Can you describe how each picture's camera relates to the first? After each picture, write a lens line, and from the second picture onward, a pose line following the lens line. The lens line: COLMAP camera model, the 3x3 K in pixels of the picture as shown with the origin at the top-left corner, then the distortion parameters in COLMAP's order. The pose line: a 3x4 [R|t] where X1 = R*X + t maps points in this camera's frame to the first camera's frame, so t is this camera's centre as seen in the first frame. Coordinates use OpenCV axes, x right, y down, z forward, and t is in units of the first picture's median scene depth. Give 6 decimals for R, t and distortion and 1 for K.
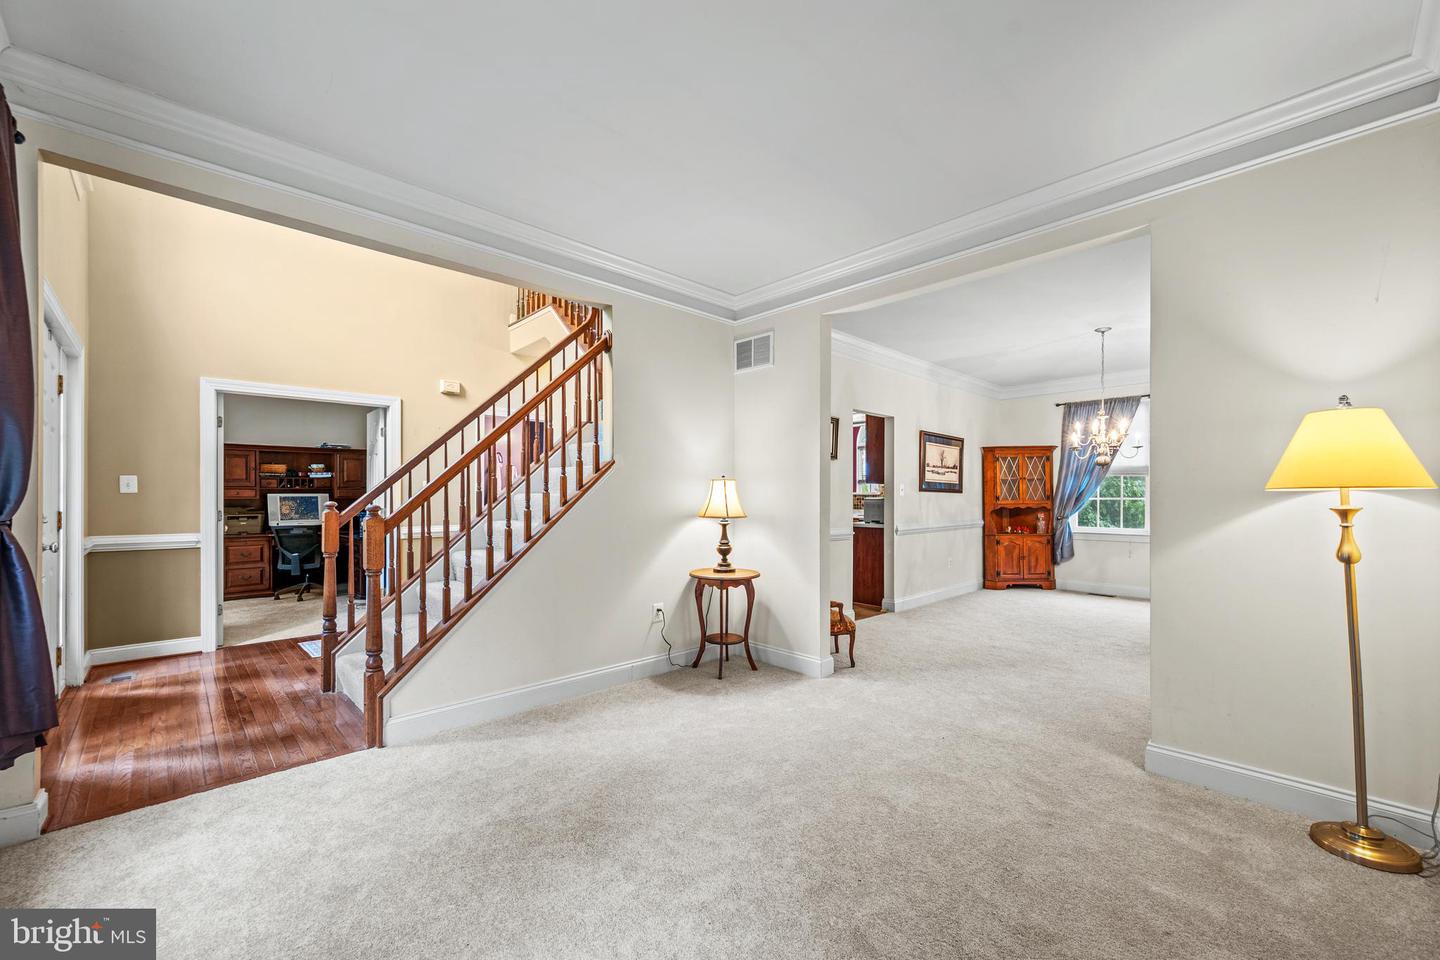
lens RADIAL K [[570.6, 0, 721.5], [0, 570.6, 487.5], [0, 0, 1]] dist [-0.001557, -0.000198]
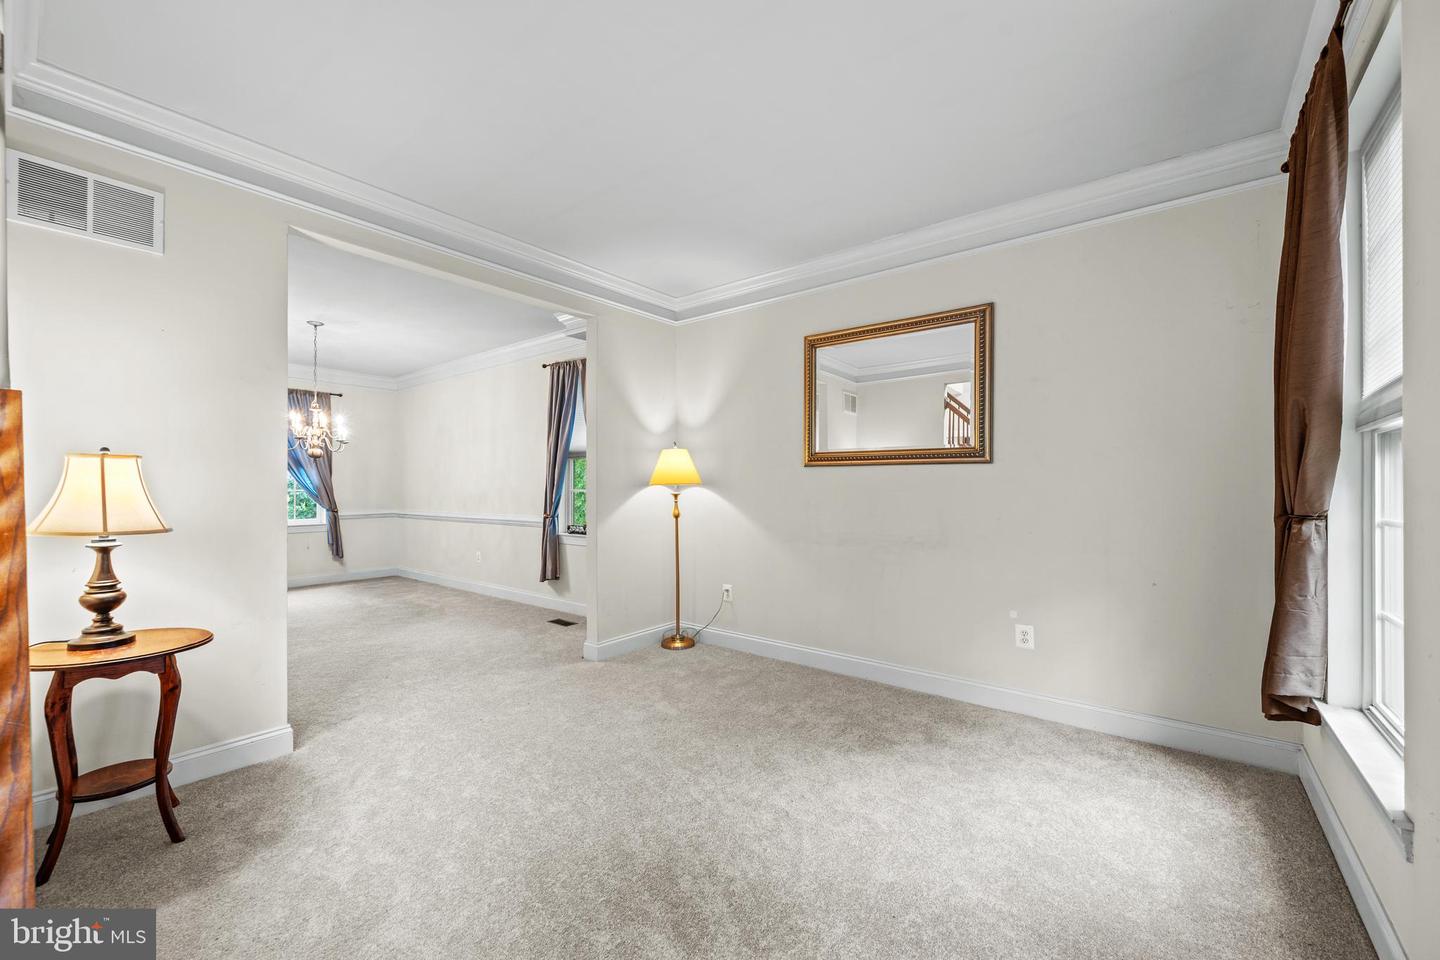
lens RADIAL K [[570.6, 0, 720.5], [0, 570.6, 487.4], [0, 0, 1]] dist [-0.001557, -0.000198]
pose [[-0.137254, 0.002492, 0.990533, -0.548857], [-0.008254, 0.999959, -0.003660, 0.010443], [-0.990502, -0.008678, -0.137228, 0.550096]]
